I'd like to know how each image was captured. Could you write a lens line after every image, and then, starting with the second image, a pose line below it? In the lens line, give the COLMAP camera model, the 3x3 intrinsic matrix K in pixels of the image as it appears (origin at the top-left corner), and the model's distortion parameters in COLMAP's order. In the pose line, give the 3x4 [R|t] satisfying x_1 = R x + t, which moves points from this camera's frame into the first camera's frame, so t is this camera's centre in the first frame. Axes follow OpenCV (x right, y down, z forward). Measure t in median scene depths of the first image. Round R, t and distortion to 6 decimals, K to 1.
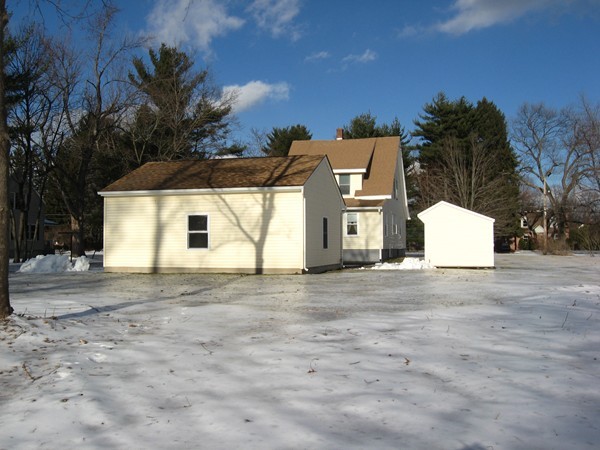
lens RADIAL K [[830.7, 0, 300.0], [0, 830.7, 225.0], [0, 0, 1]] dist [-0.135214, -0.046863]
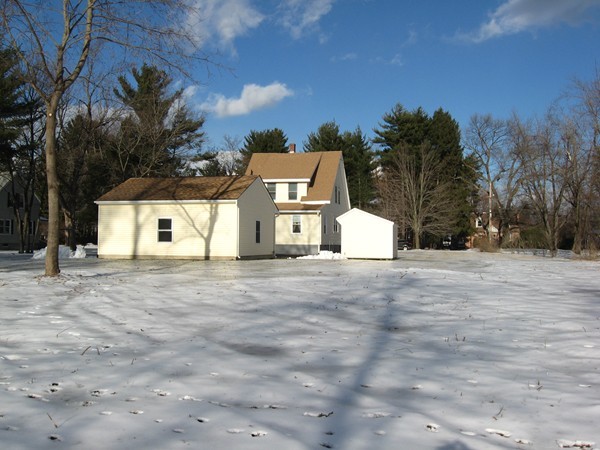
lens RADIAL K [[830.7, 0, 300.0], [0, 830.7, 225.0], [0, 0, 1]] dist [-0.135214, -0.046863]
pose [[0.999764, 0.008946, 0.019775, 0.042579], [-0.009022, 0.999952, 0.003763, -0.004427], [-0.019740, -0.003940, 0.999797, -0.225307]]
